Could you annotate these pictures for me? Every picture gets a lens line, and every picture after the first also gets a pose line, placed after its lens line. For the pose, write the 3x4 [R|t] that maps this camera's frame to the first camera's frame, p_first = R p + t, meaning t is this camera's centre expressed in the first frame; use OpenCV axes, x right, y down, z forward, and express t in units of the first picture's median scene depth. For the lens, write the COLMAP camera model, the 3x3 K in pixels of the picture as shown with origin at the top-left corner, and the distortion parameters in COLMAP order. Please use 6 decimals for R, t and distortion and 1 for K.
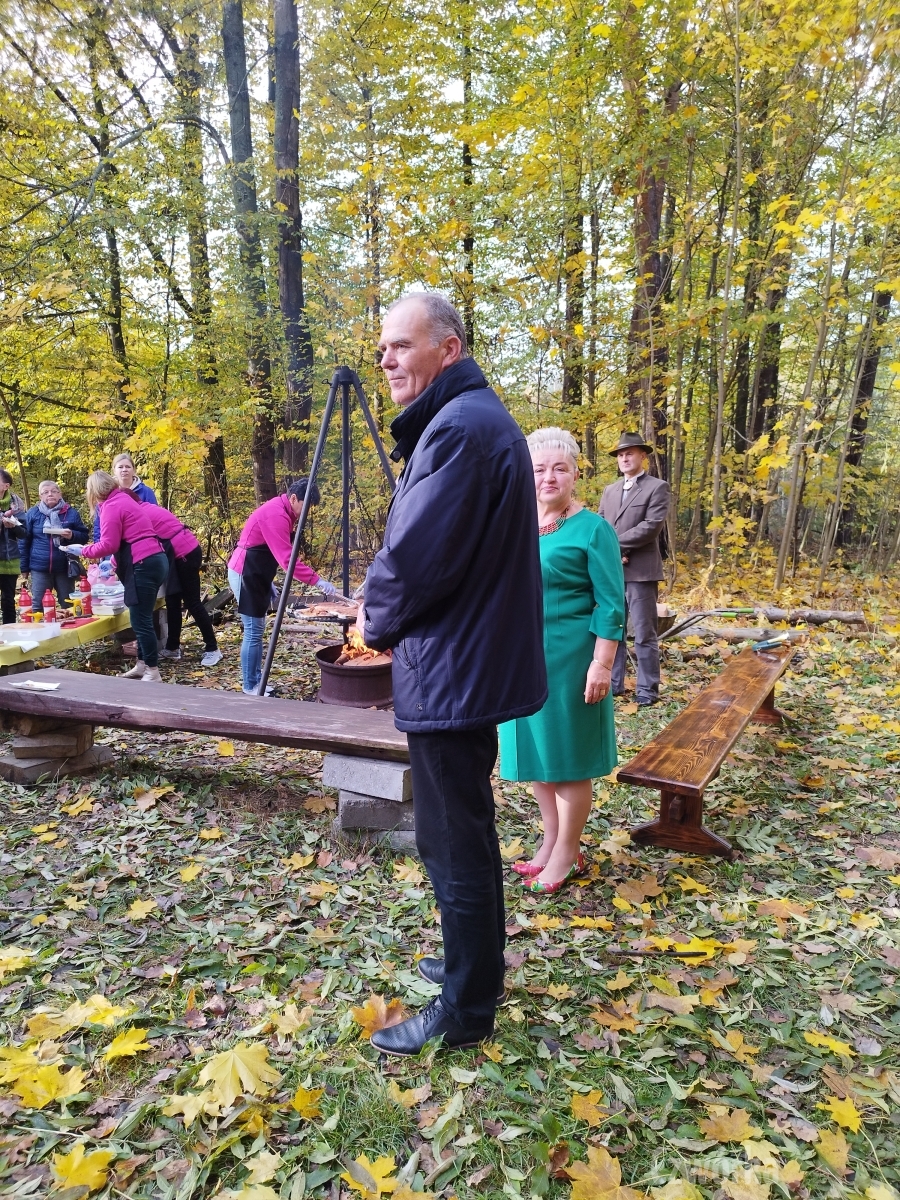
lens RADIAL K [[853.0, 0, 444.6], [0, 853.0, 606.2], [0, 0, 1]] dist [-0.010406, 0.003687]
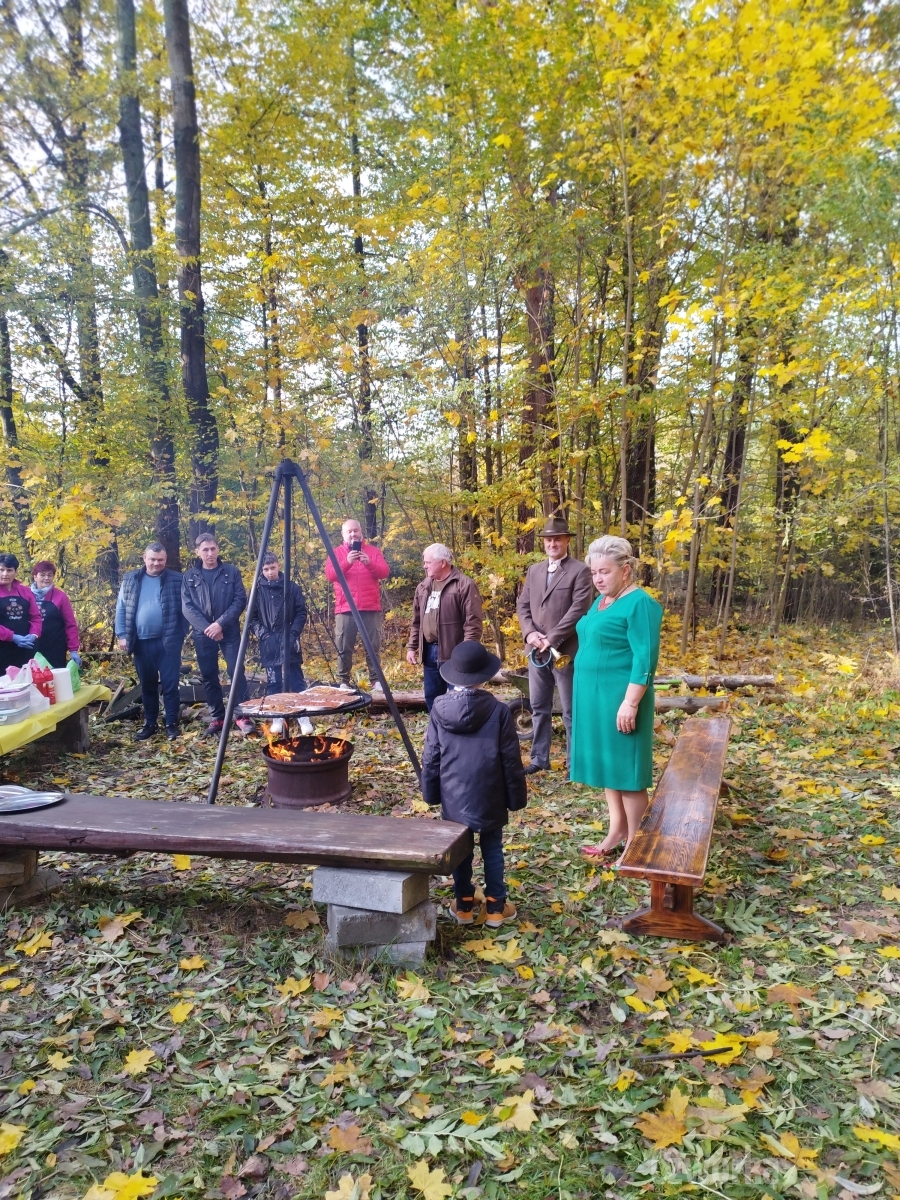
lens RADIAL K [[853.0, 0, 446.5], [0, 853.0, 602.9], [0, 0, 1]] dist [-0.010406, 0.003687]
pose [[0.990943, -0.034832, 0.129686, -0.104106], [0.045698, 0.995603, -0.081776, -0.036760], [-0.126267, 0.086962, 0.988177, 0.007963]]
